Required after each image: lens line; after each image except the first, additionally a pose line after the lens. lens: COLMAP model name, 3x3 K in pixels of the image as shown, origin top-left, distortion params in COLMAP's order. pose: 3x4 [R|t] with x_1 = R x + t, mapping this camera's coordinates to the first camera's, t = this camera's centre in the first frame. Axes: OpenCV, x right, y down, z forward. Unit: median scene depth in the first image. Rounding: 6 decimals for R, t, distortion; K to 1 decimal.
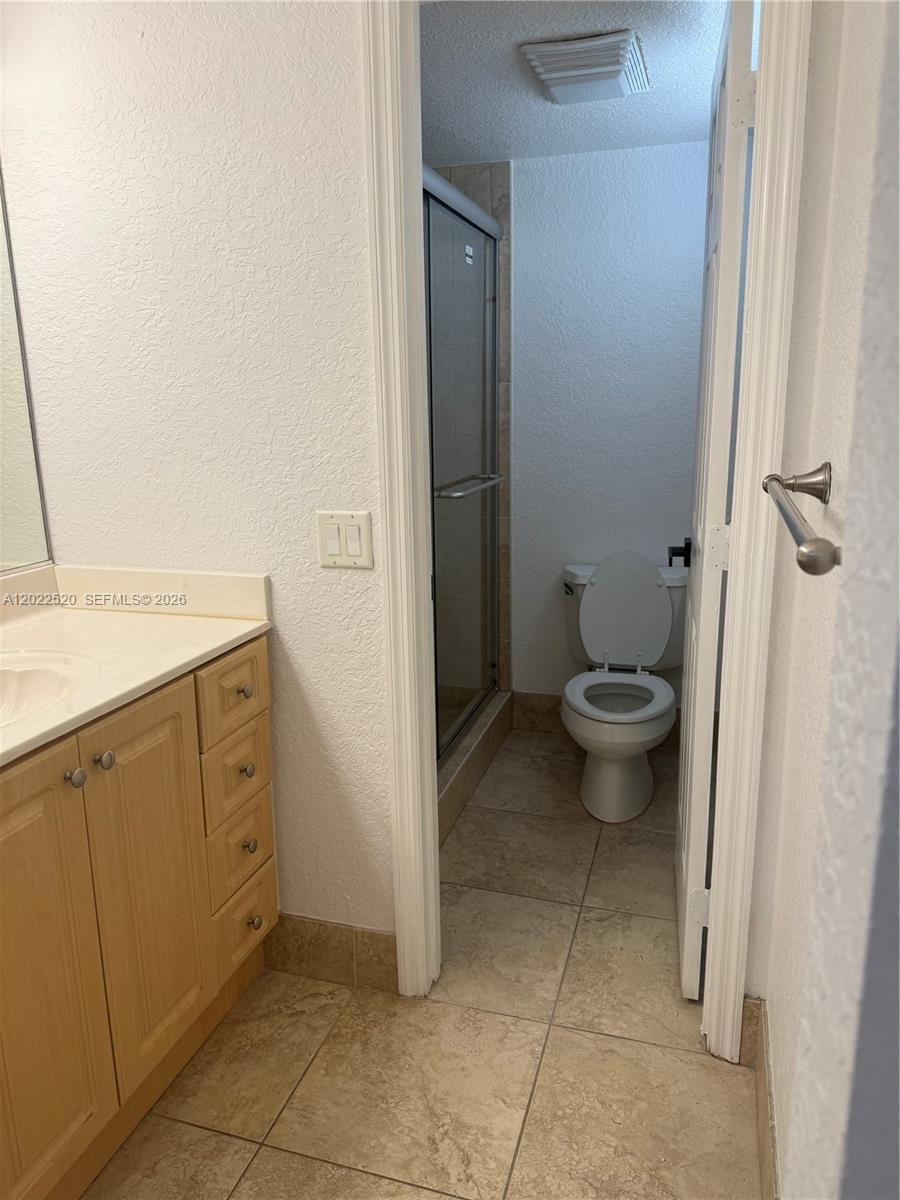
lens RADIAL K [[830.0, 0, 450.0], [0, 830.0, 600.0], [0, 0, 1]] dist [0.123377, -0.130163]
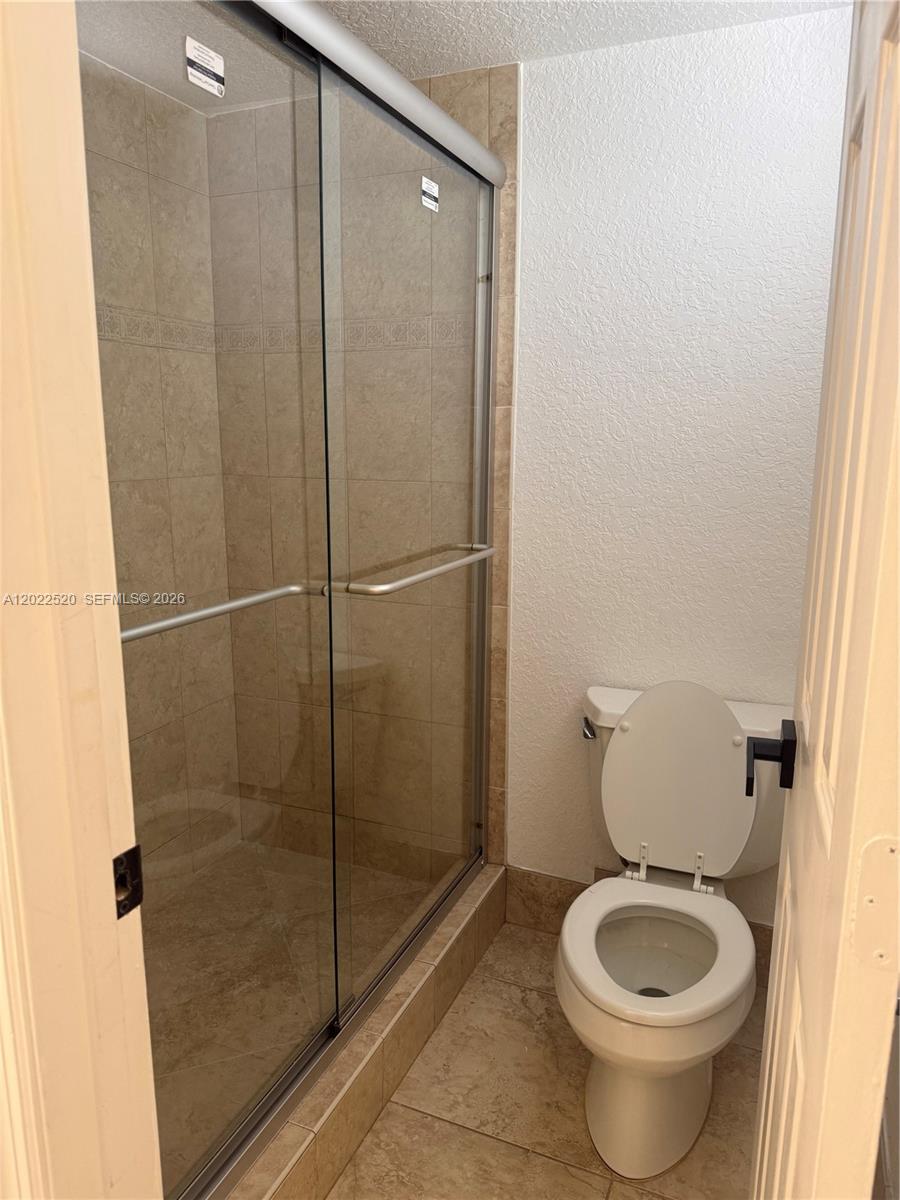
lens RADIAL K [[830.0, 0, 450.0], [0, 830.0, 600.0], [0, 0, 1]] dist [0.123377, -0.130163]
pose [[0.993850, 0.042633, -0.102201, 0.097397], [-0.046424, 0.998308, -0.035005, -0.083017], [0.100536, 0.039535, 0.994148, 0.351758]]
